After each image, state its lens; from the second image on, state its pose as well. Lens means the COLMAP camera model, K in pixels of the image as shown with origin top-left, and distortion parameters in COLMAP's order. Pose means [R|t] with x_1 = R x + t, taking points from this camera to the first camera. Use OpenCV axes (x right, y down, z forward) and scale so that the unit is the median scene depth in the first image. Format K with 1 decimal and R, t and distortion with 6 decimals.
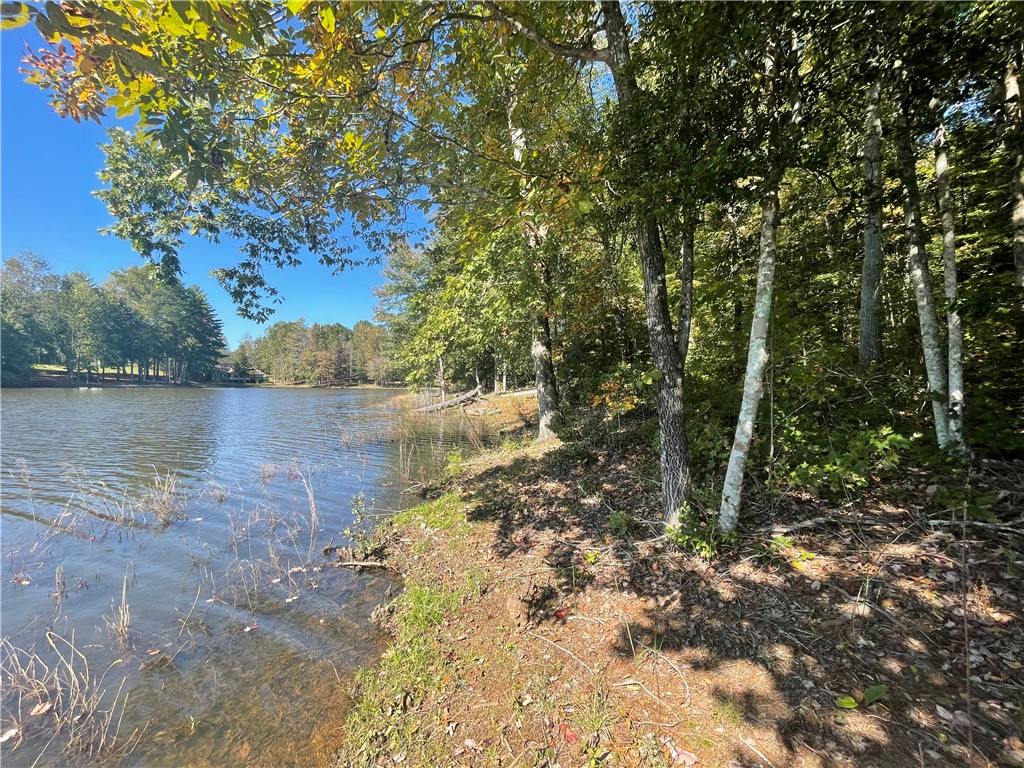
lens RADIAL K [[413.1, 0, 508.8], [0, 413.1, 386.6], [0, 0, 1]] dist [-0.000572, 0.000649]
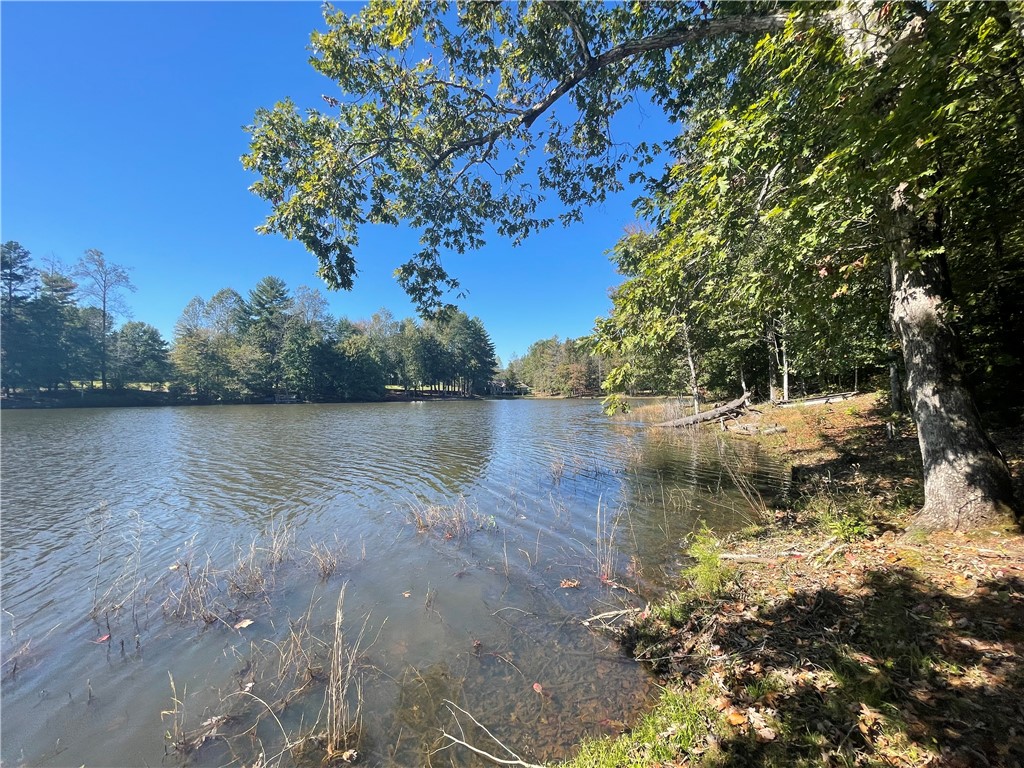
lens RADIAL K [[413.1, 0, 508.8], [0, 413.1, 386.6], [0, 0, 1]] dist [-0.000572, 0.000649]
pose [[0.830890, -0.033085, -0.555452, -0.011780], [0.020477, 0.999373, -0.028895, -0.000934], [0.556060, 0.012635, 0.831046, 0.113872]]
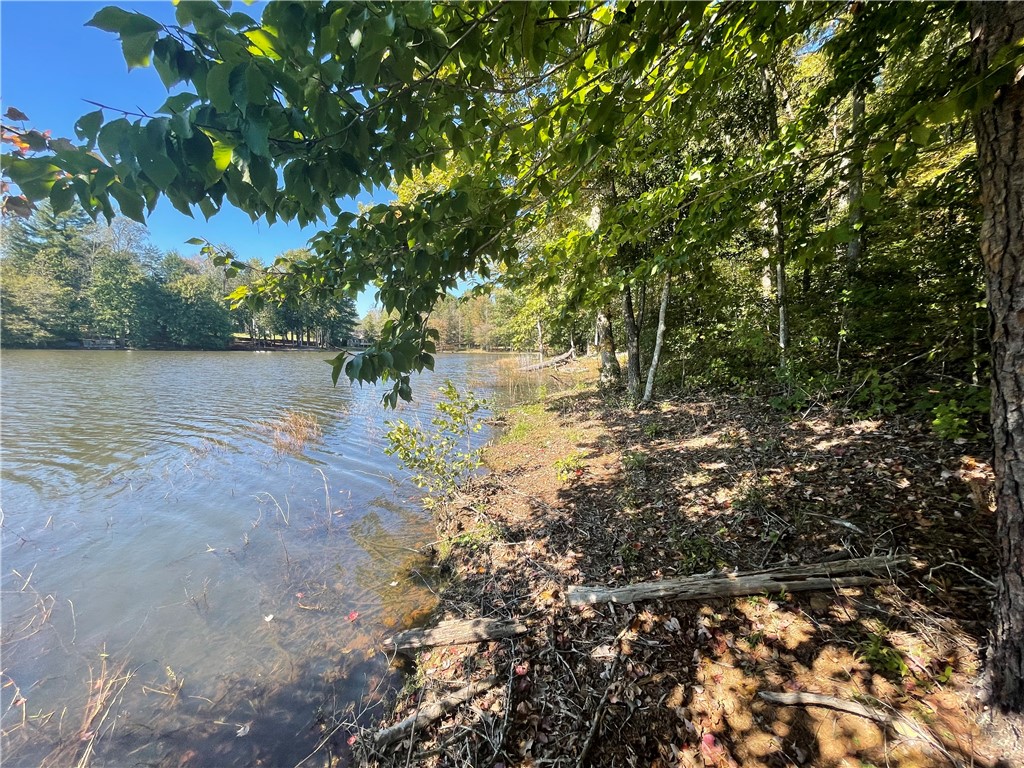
lens RADIAL K [[413.1, 0, 508.8], [0, 413.1, 386.6], [0, 0, 1]] dist [-0.000572, 0.000649]
pose [[0.970639, 0.023835, -0.239356, 0.029846], [-0.003835, 0.996485, 0.083679, 0.006000], [0.240510, -0.080304, 0.967319, -0.137744]]
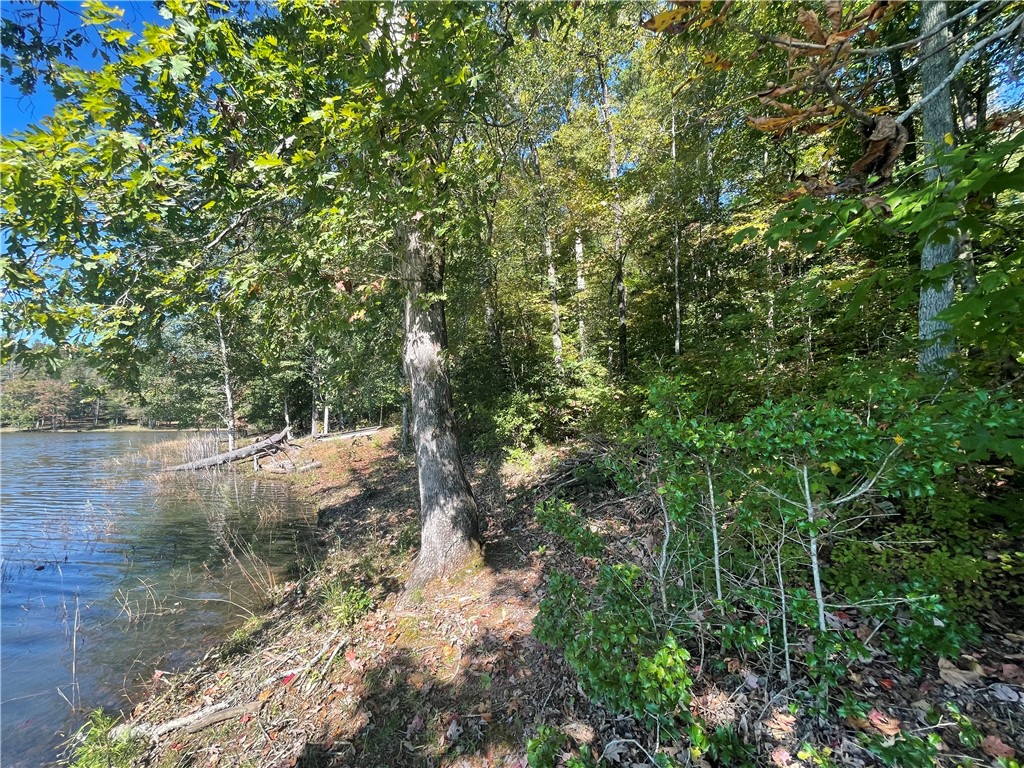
lens RADIAL K [[416.0, 0, 507.1], [0, 416.0, 383.6], [0, 0, 1]] dist [-0.000995, 0.000139]
pose [[0.920678, 0.021837, 0.389712, -0.003860], [0.015483, 0.995605, -0.092364, -0.004182], [-0.390016, 0.091071, 0.916293, 0.159173]]
